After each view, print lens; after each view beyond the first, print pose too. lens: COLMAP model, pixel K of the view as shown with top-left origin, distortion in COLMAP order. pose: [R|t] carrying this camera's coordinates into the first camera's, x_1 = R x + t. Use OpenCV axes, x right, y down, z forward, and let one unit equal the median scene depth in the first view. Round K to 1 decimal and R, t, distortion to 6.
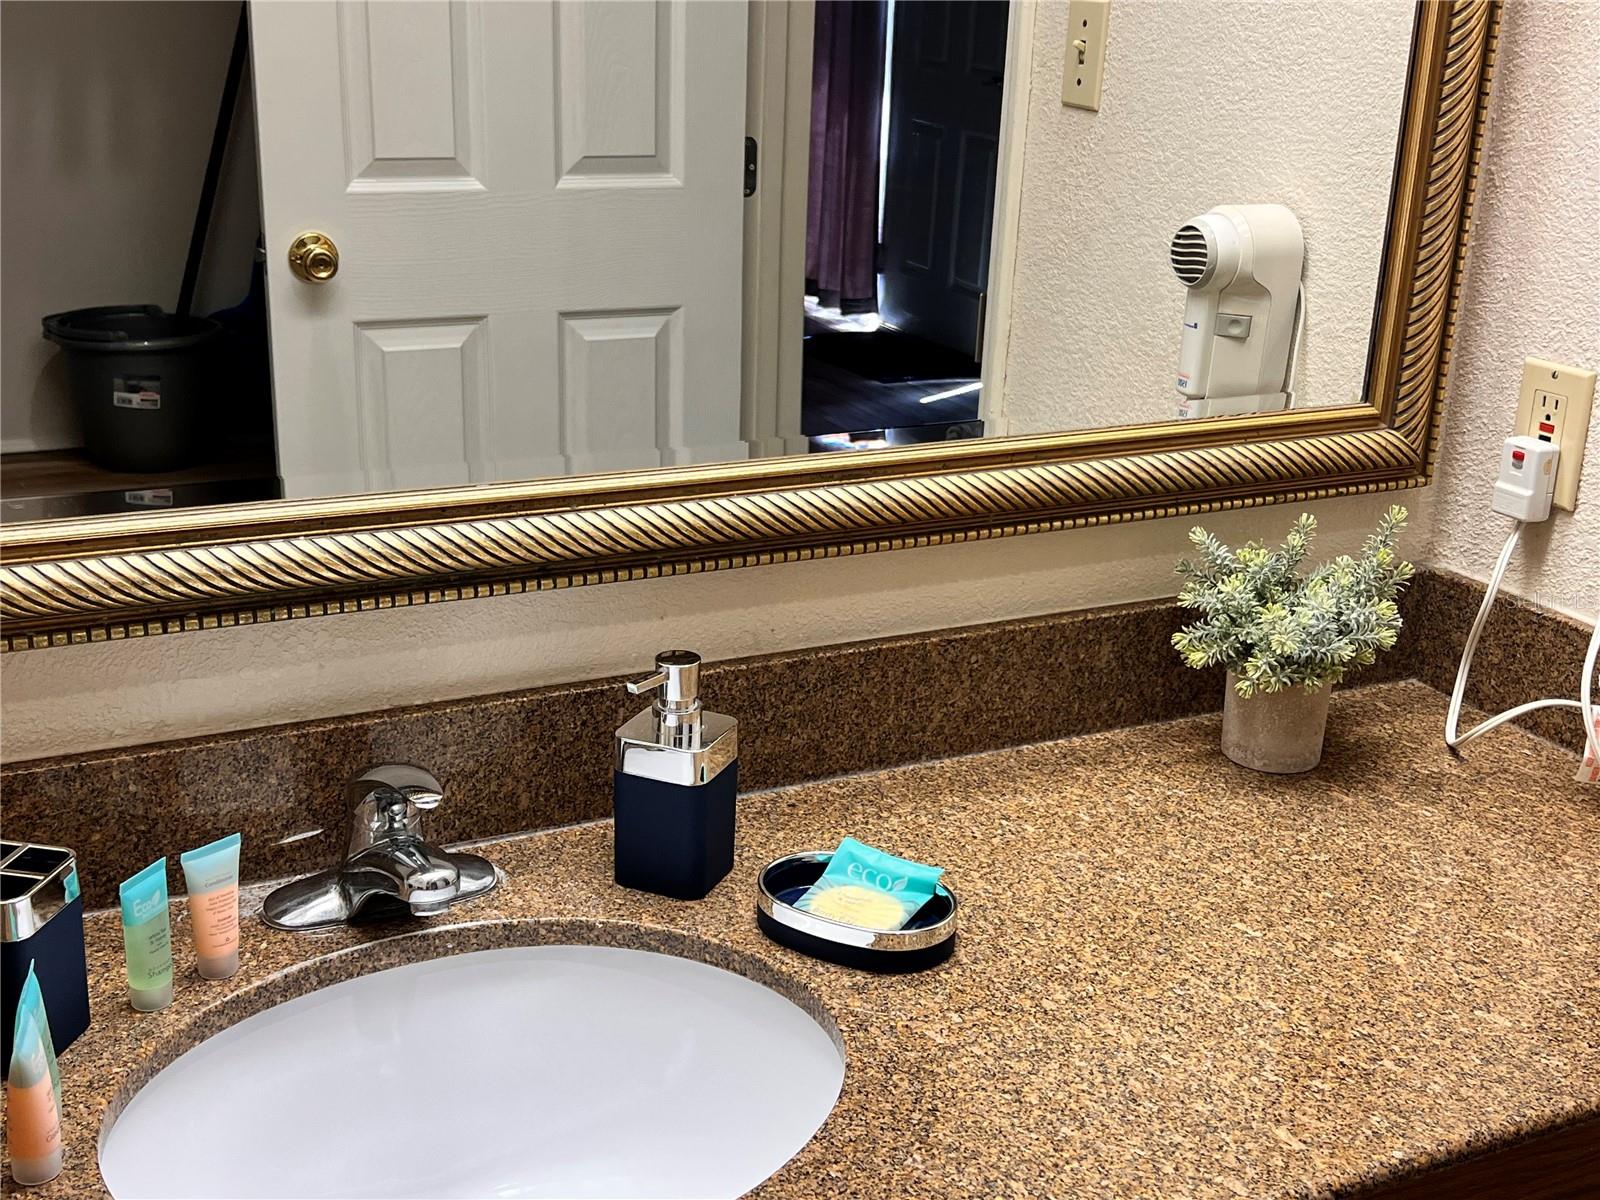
lens RADIAL K [[1858.9, 0, 800.0], [0, 1858.9, 600.0], [0, 0, 1]] dist [0.170360, -0.461317]
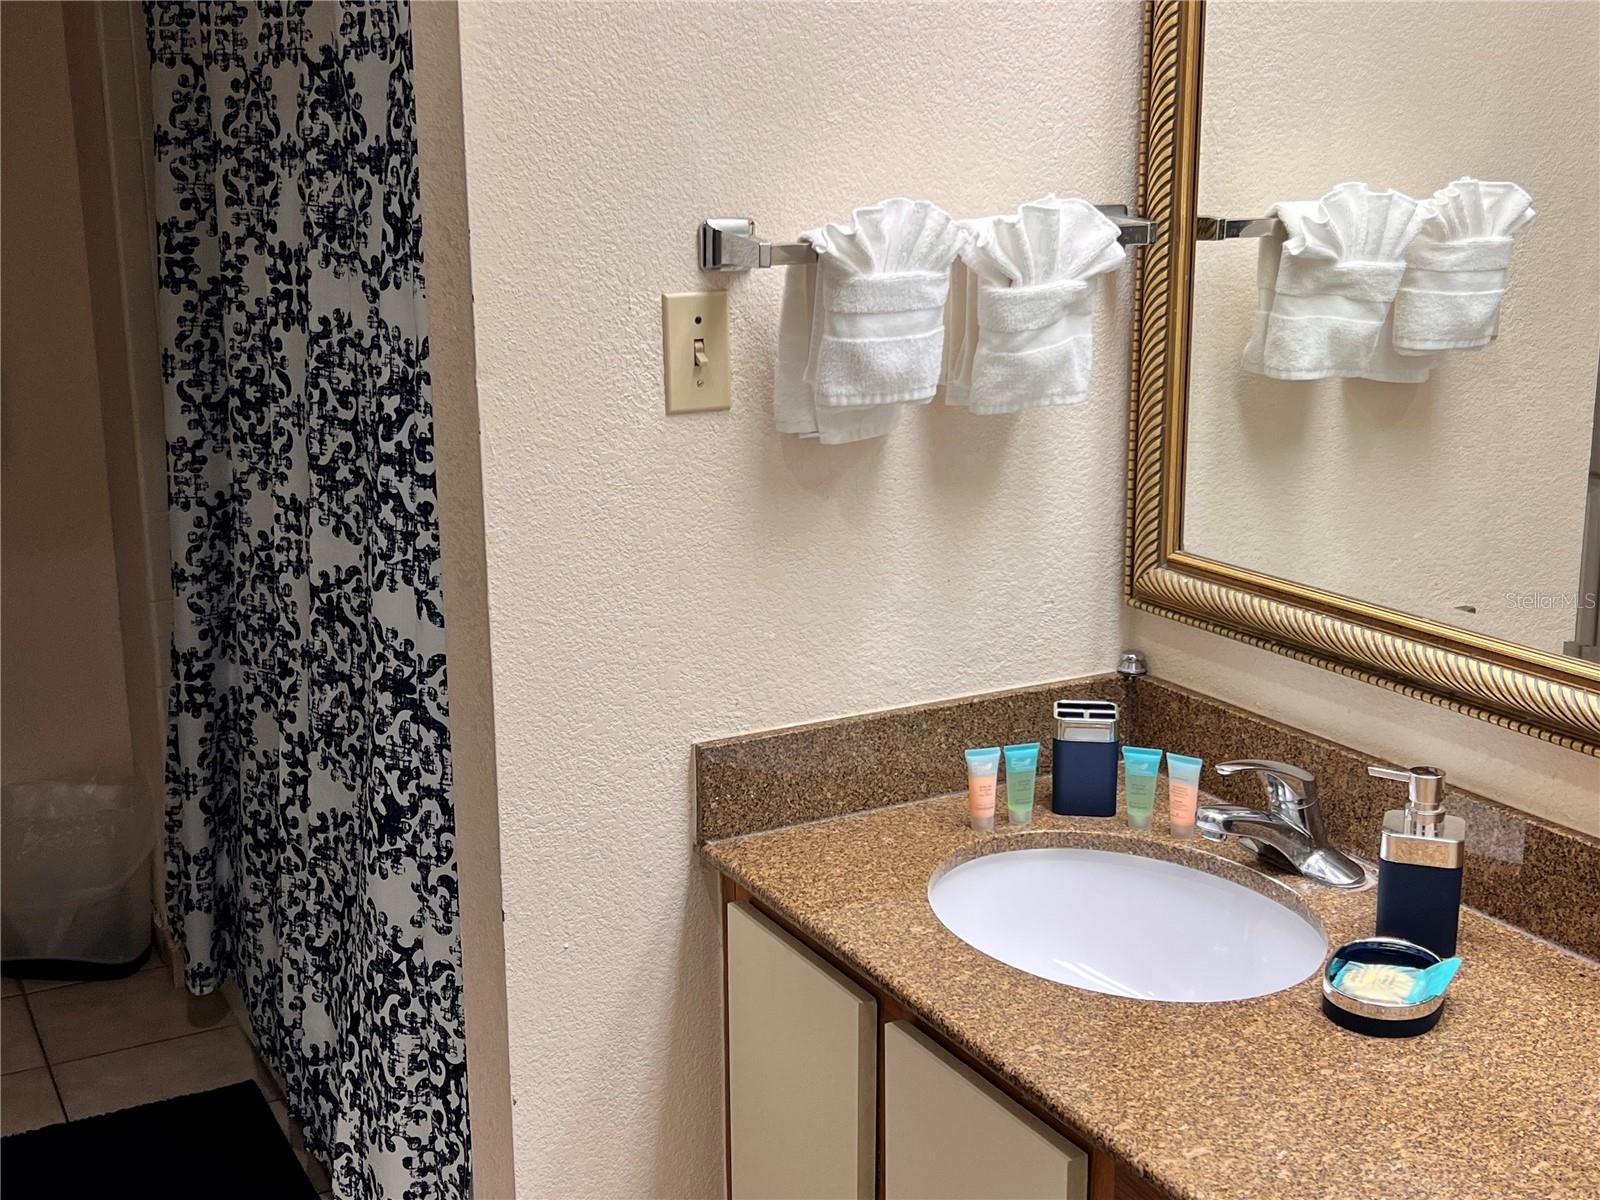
lens RADIAL K [[1858.9, 0, 800.0], [0, 1858.9, 600.0], [0, 0, 1]] dist [0.170360, -0.461317]
pose [[0.043432, 0.204678, -0.977865, 1.324052], [-0.308560, 0.933684, 0.181726, -0.208122], [0.950213, 0.293837, 0.103708, 0.442916]]
